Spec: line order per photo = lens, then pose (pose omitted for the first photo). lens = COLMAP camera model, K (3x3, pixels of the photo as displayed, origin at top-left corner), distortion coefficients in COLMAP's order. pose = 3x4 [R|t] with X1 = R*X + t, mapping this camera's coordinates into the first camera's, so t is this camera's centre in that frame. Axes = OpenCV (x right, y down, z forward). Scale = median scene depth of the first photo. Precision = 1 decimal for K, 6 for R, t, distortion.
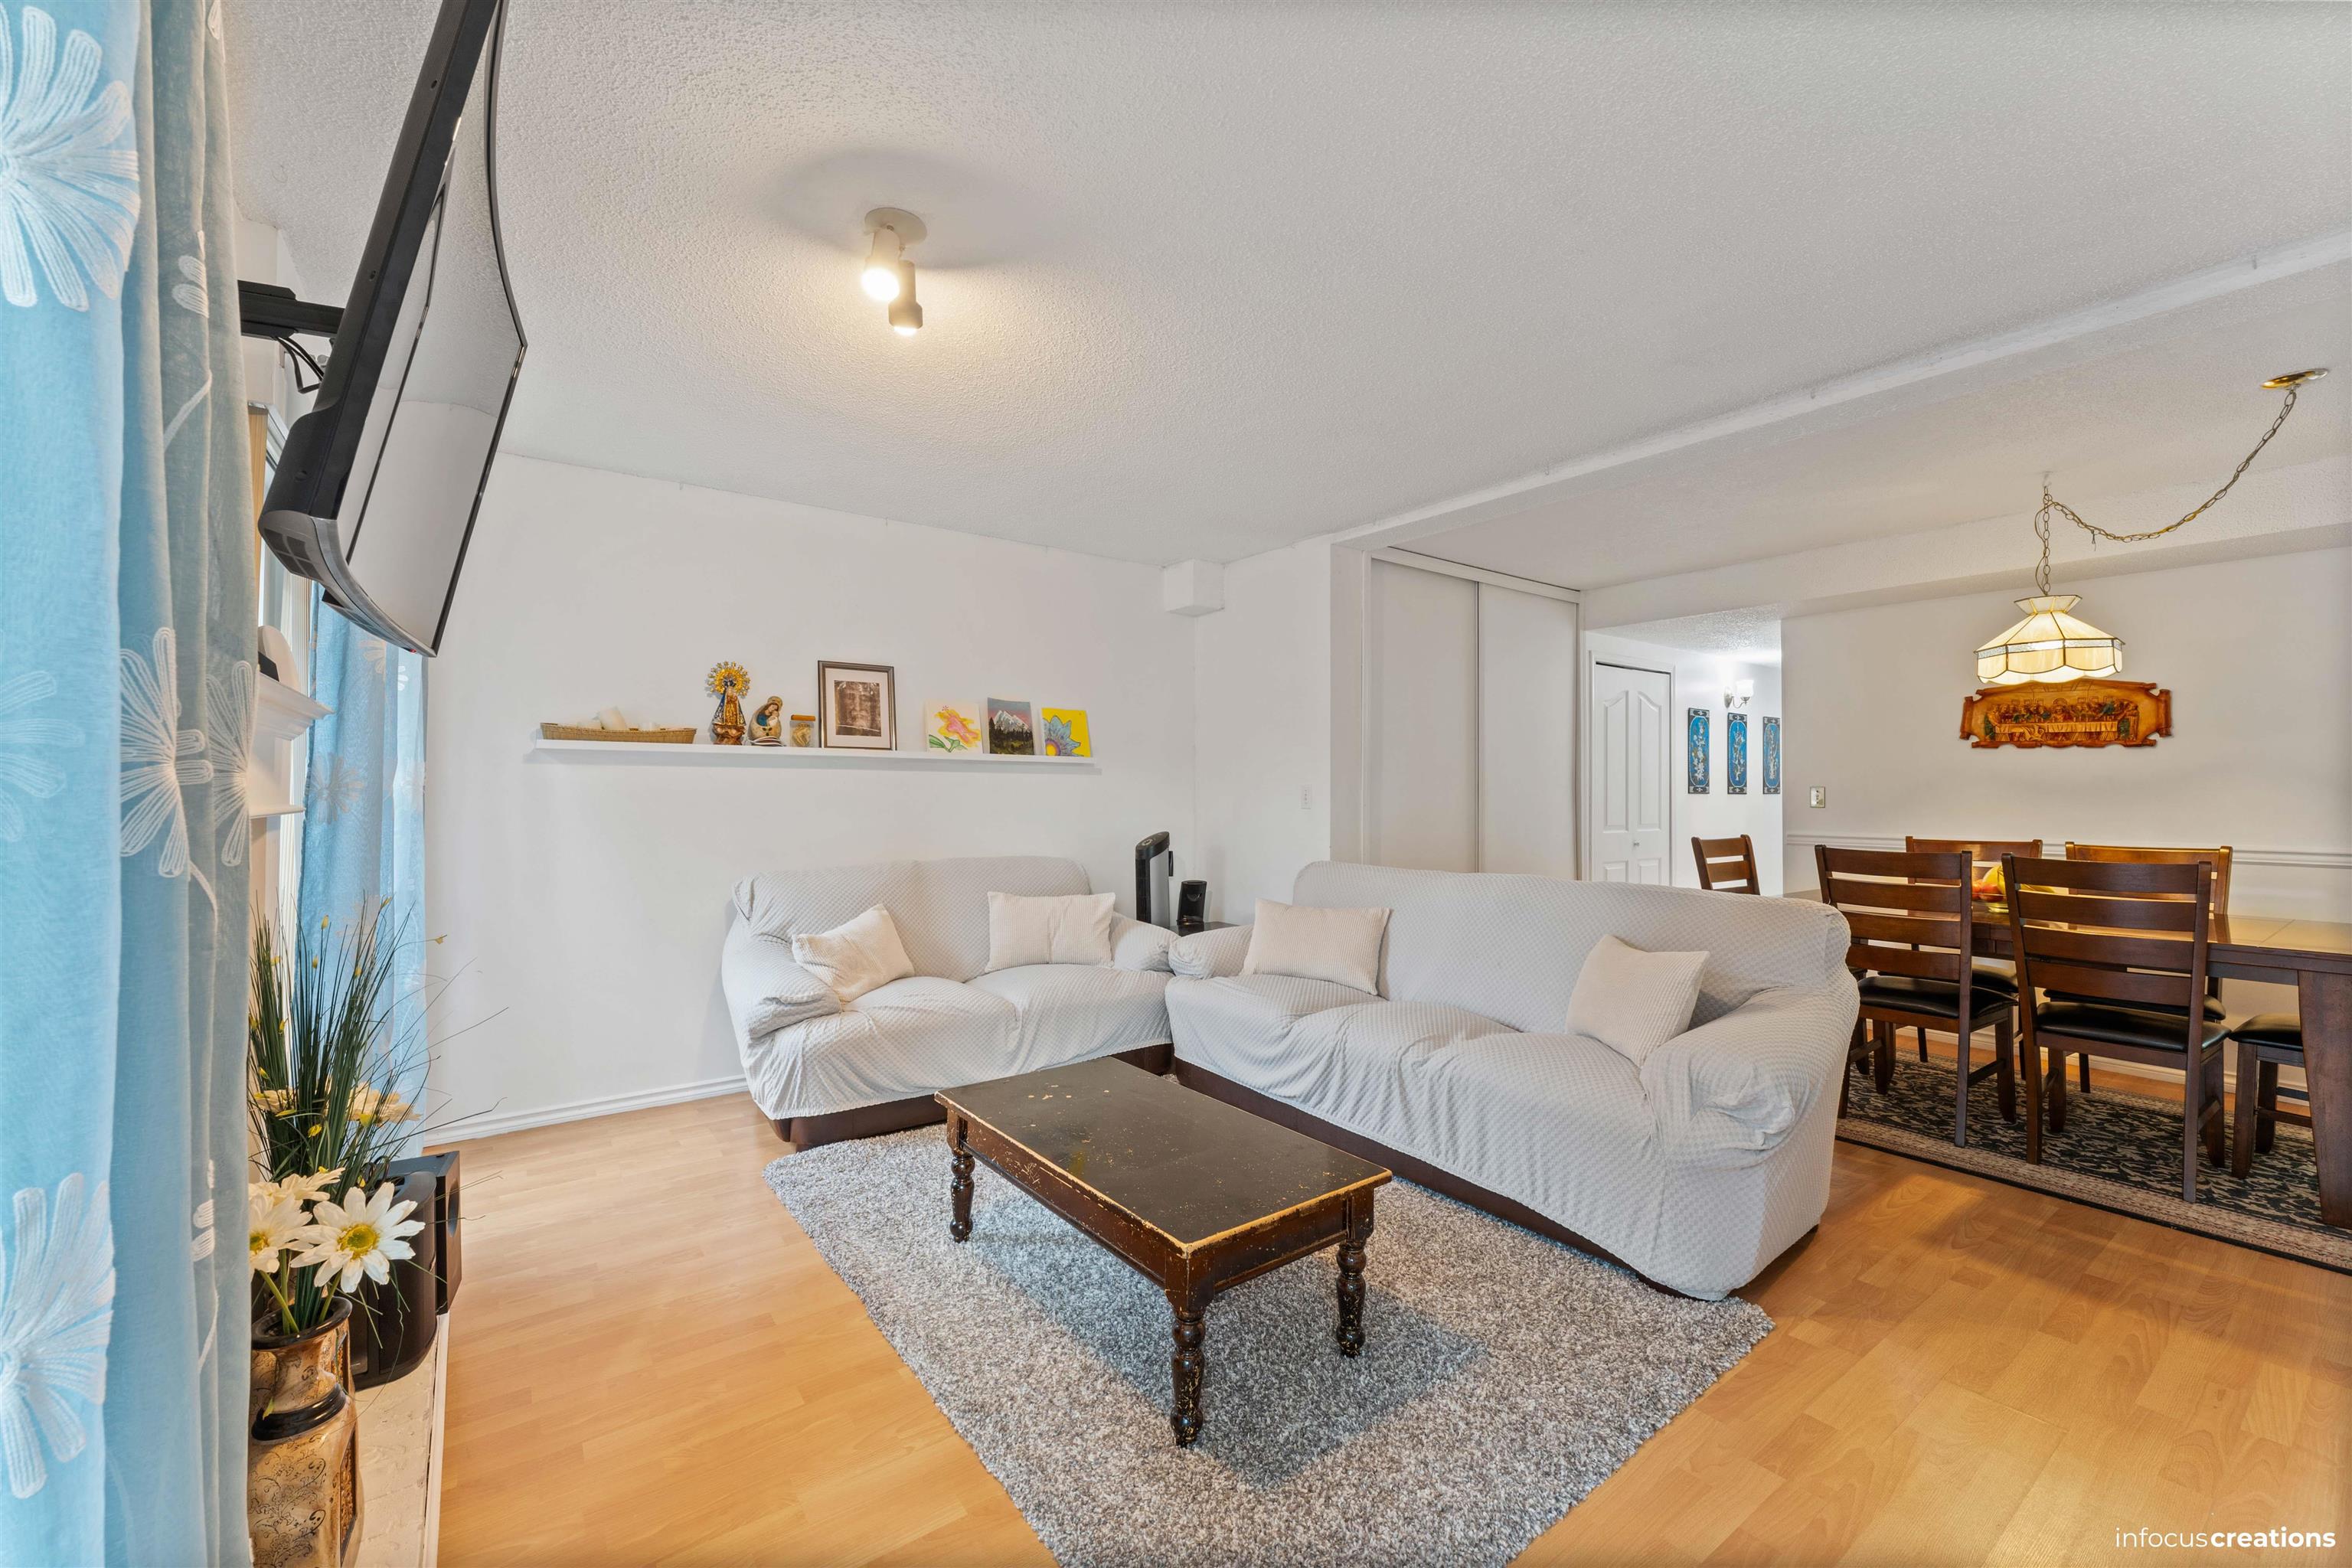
lens RADIAL K [[936.1, 0, 1176.0], [0, 936.1, 784.0], [0, 0, 1]] dist [-0.000847, -0.000089]
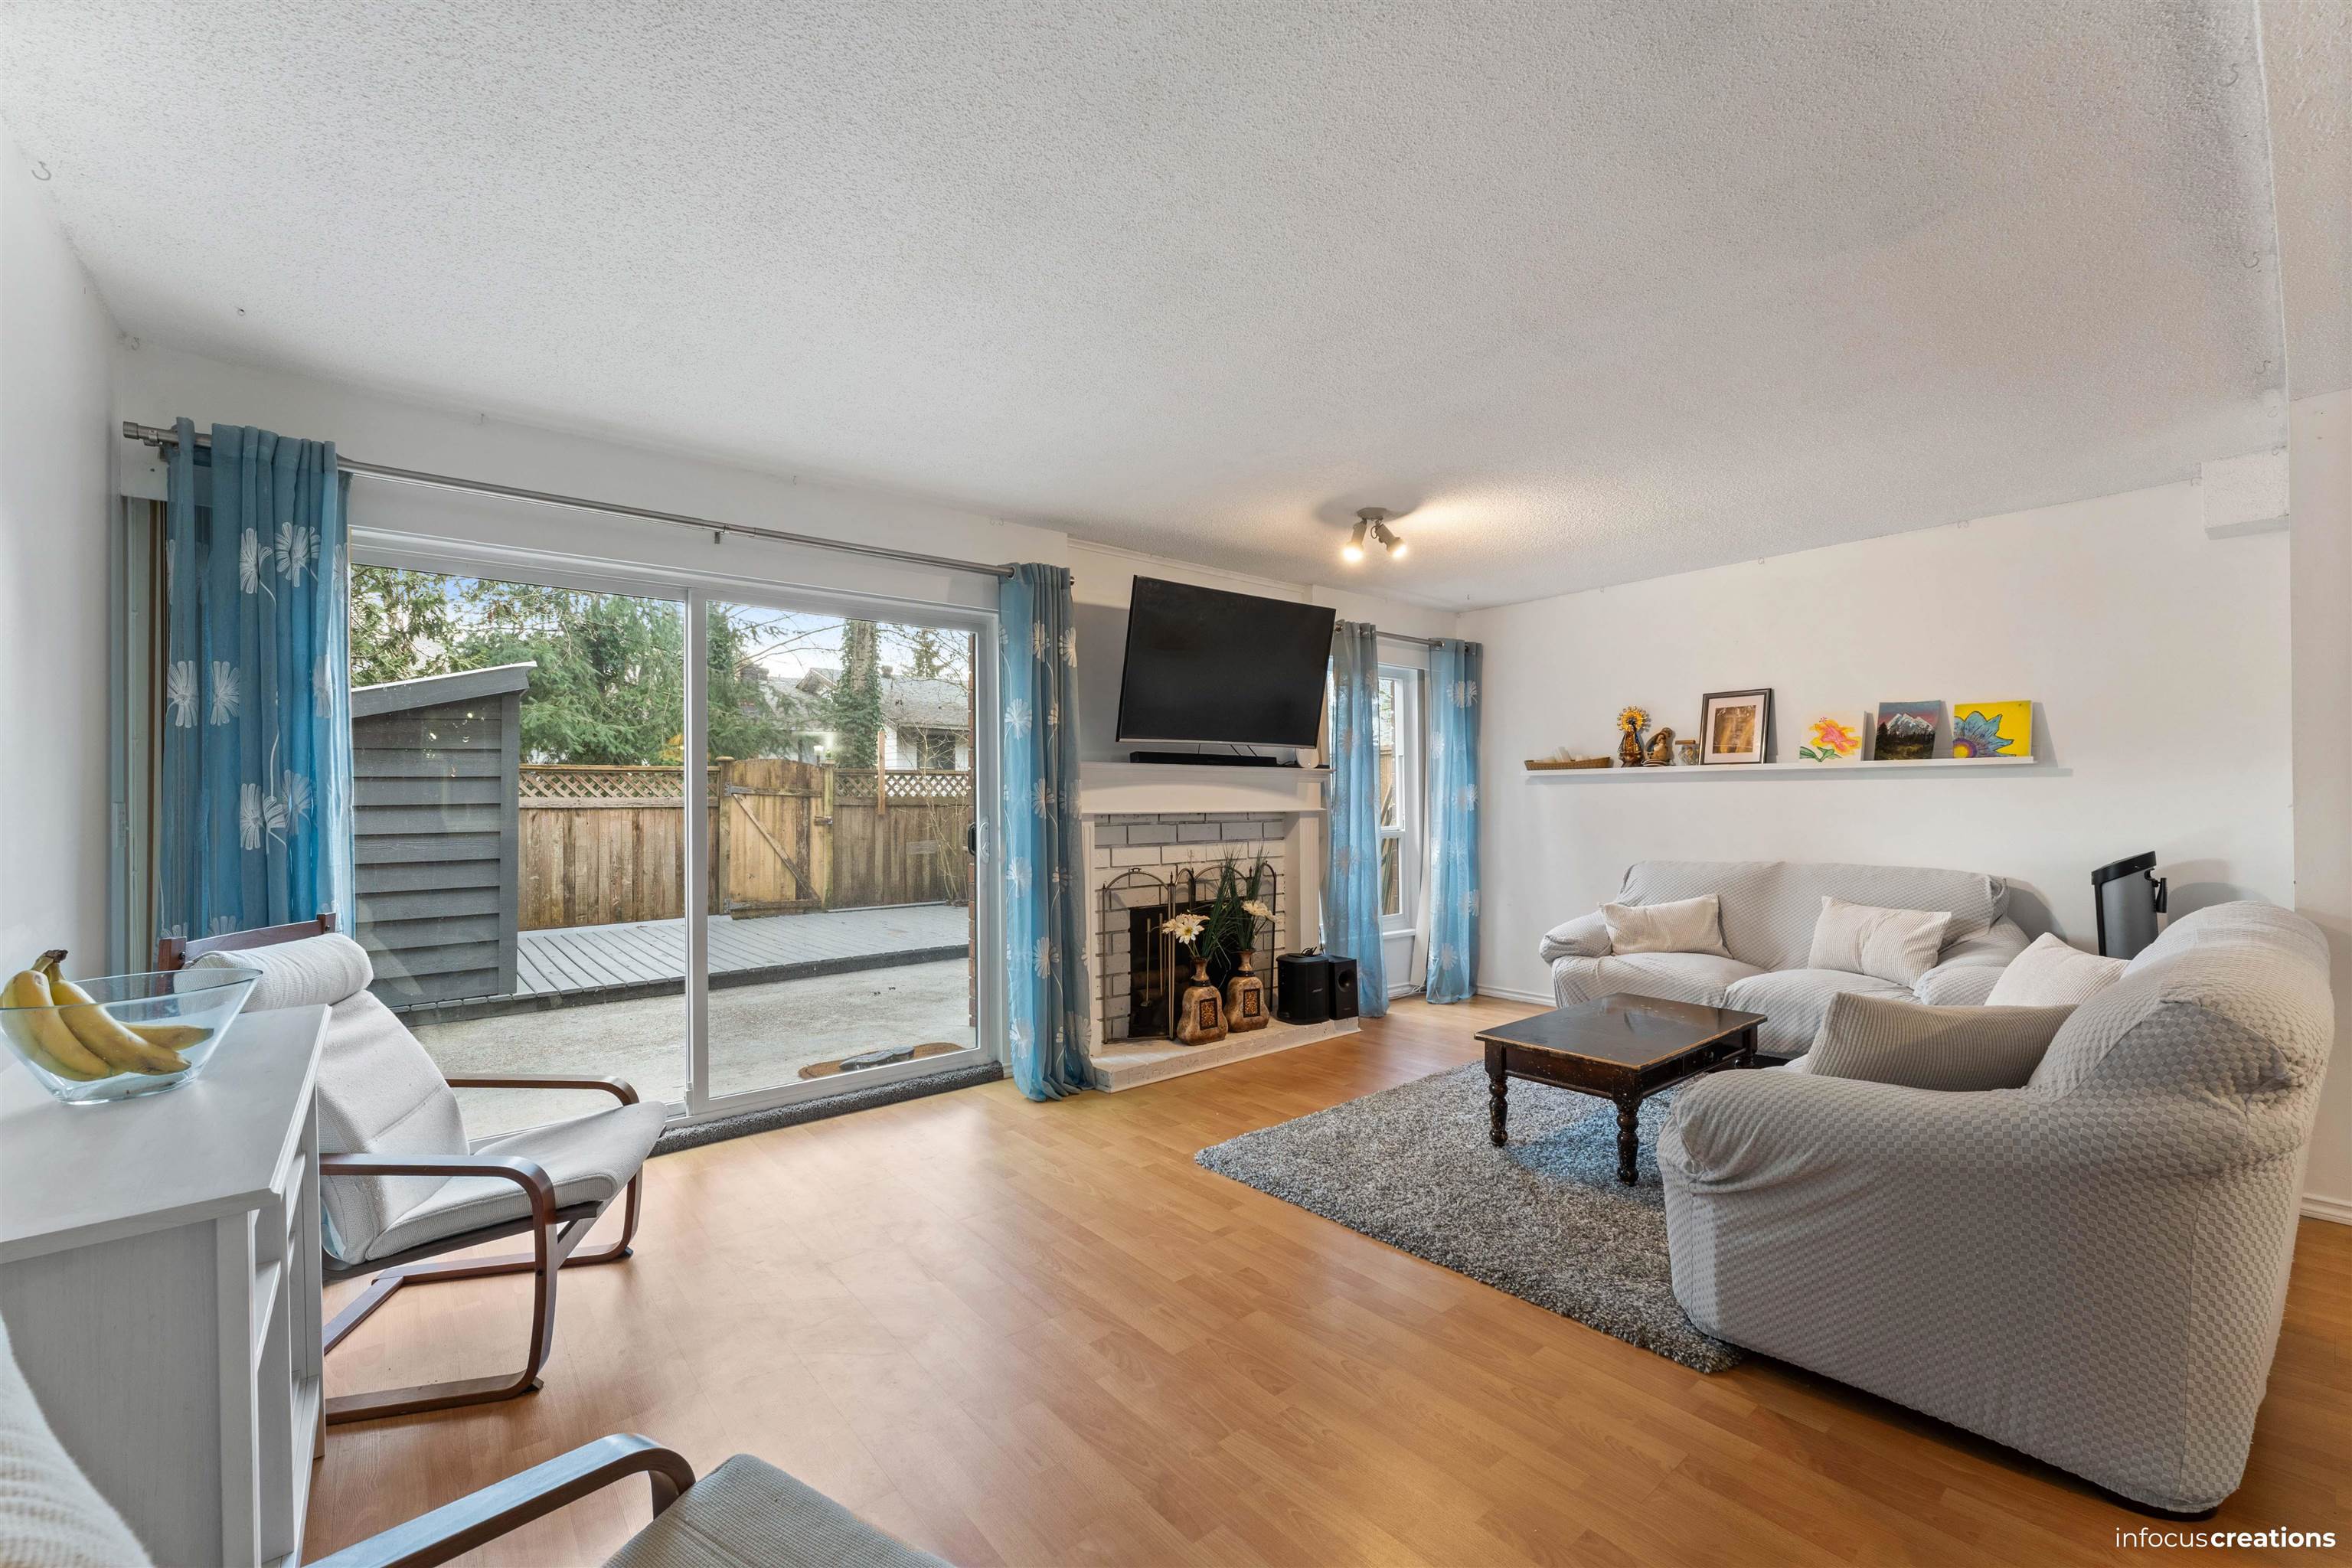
lens RADIAL K [[964.1, 0, 1174.9], [0, 964.1, 809.0], [0, 0, 1]] dist [-0.001056, -0.000193]
pose [[0.050034, 0.003529, -0.998741, 0.811657], [0.015026, 0.999878, 0.004285, 0.003601], [0.998634, -0.015222, 0.049975, 0.225198]]
